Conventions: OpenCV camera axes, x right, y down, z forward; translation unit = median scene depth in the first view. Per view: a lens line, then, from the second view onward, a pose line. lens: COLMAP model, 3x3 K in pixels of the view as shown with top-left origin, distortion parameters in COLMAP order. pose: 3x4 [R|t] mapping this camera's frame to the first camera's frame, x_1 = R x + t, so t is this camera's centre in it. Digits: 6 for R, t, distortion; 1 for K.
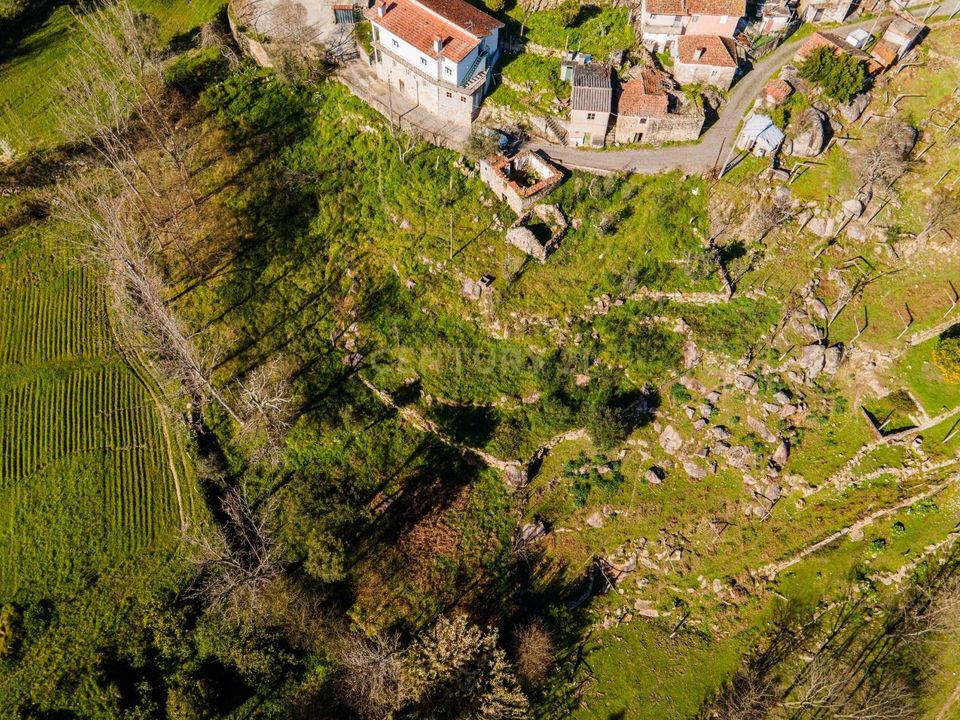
lens RADIAL K [[705.3, 0, 484.1], [0, 705.3, 360.2], [0, 0, 1]] dist [0.050252, 0.009862]
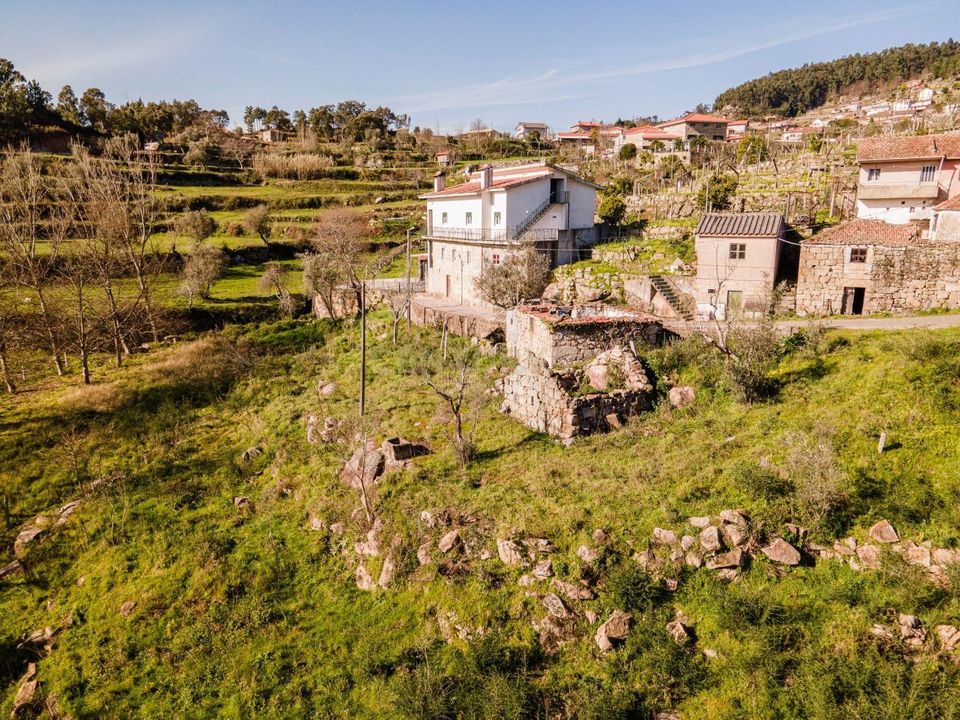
lens RADIAL K [[705.3, 0, 484.1], [0, 705.3, 360.2], [0, 0, 1]] dist [0.050252, 0.009862]
pose [[0.927205, 0.044194, -0.371937, 0.181595], [-0.299260, 0.684567, -0.664688, 0.094289], [0.225241, 0.727609, 0.647960, 0.723029]]
